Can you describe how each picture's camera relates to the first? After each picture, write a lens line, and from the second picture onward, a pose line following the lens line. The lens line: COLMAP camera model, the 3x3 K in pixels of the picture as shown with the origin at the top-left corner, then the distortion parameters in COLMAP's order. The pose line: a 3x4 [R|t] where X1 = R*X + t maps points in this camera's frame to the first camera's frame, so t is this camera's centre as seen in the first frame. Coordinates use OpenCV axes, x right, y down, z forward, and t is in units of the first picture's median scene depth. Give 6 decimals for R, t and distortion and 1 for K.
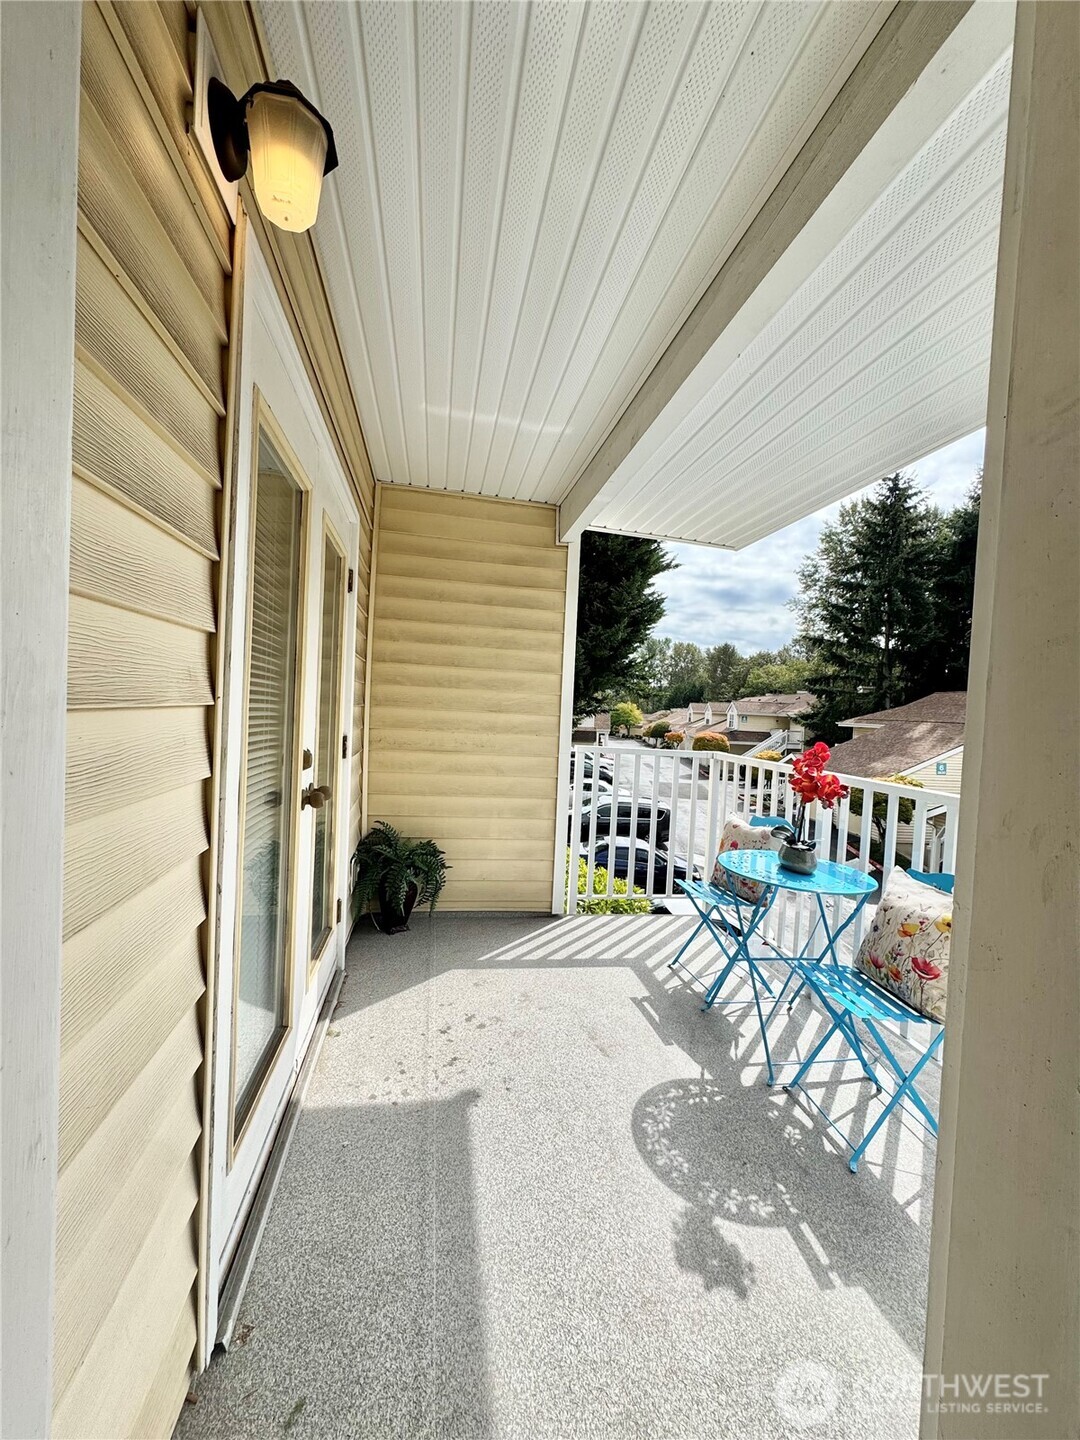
lens RADIAL K [[573.6, 0, 537.0], [0, 573.6, 724.0], [0, 0, 1]] dist [-0.003785, 0.000354]
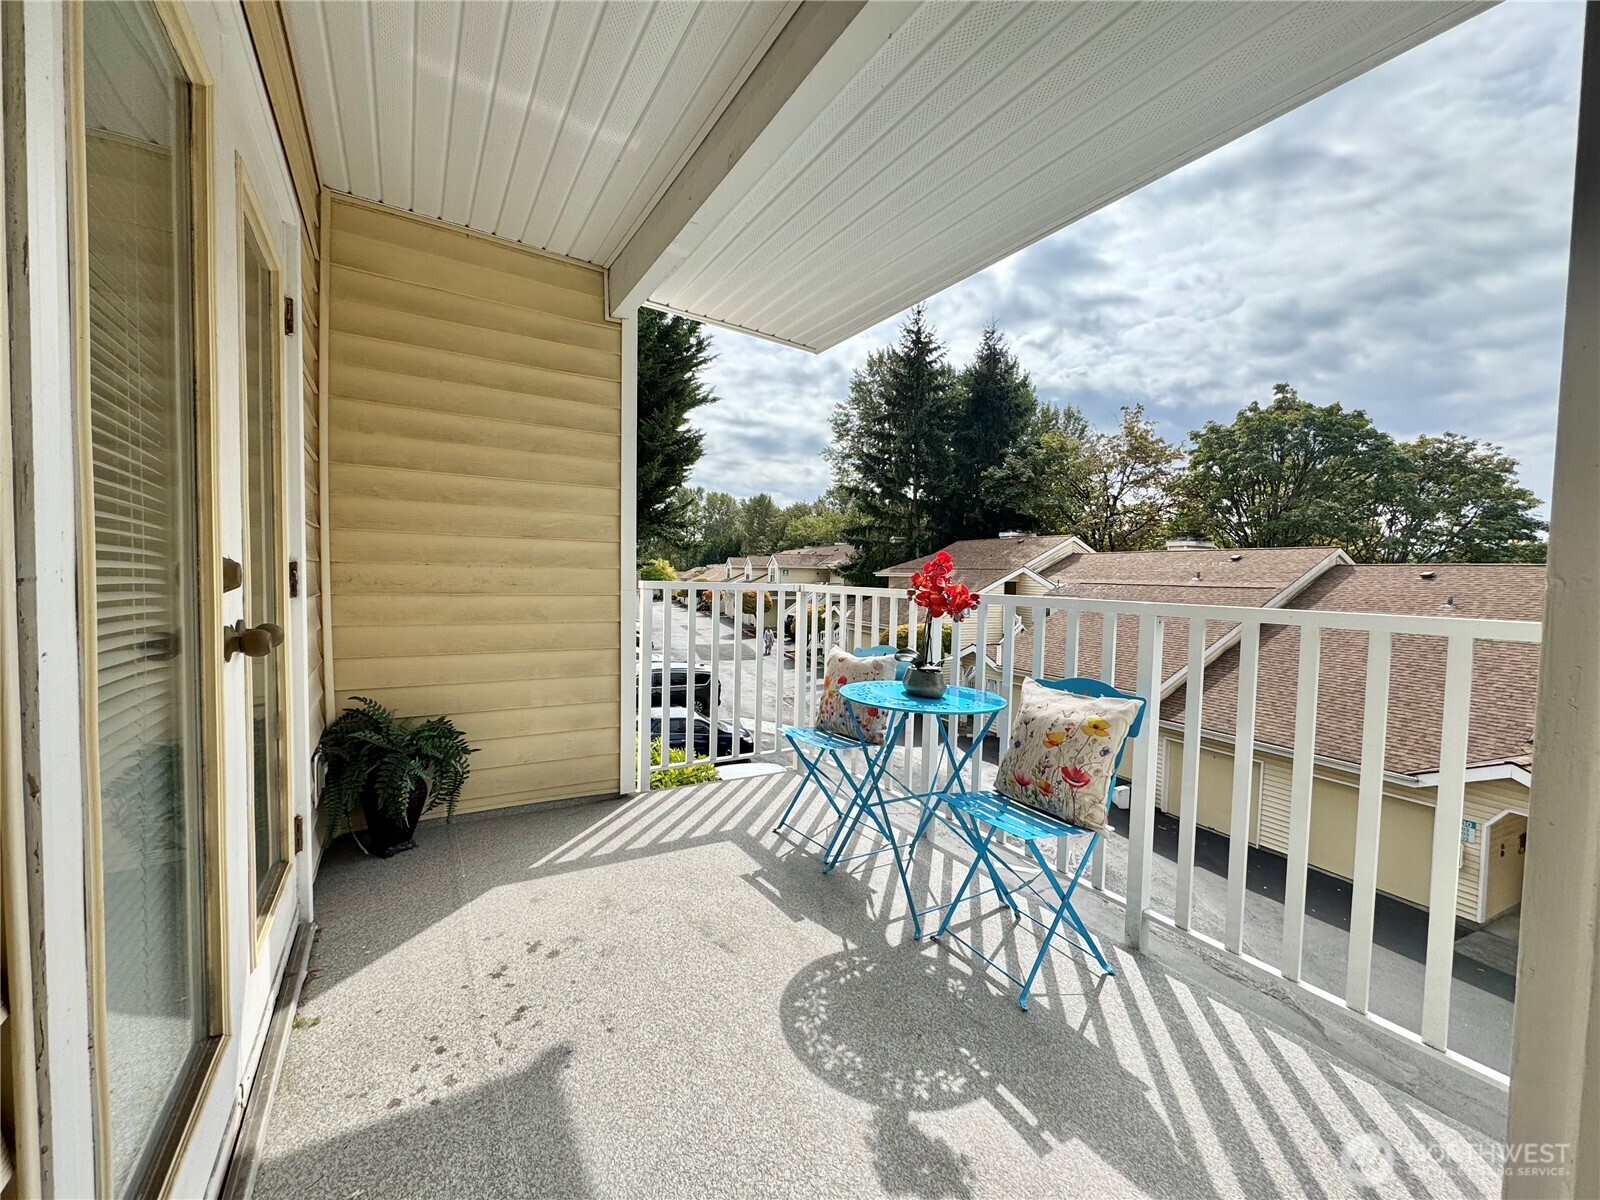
lens RADIAL K [[637.4, 0, 799.6], [0, 637.4, 602.3], [0, 0, 1]] dist [-0.003785, 0.000354]
pose [[0.929847, -0.044860, 0.365201, -0.072065], [0.034144, 0.998777, 0.035753, 0.060018], [-0.366358, -0.020776, 0.930242, 0.134473]]
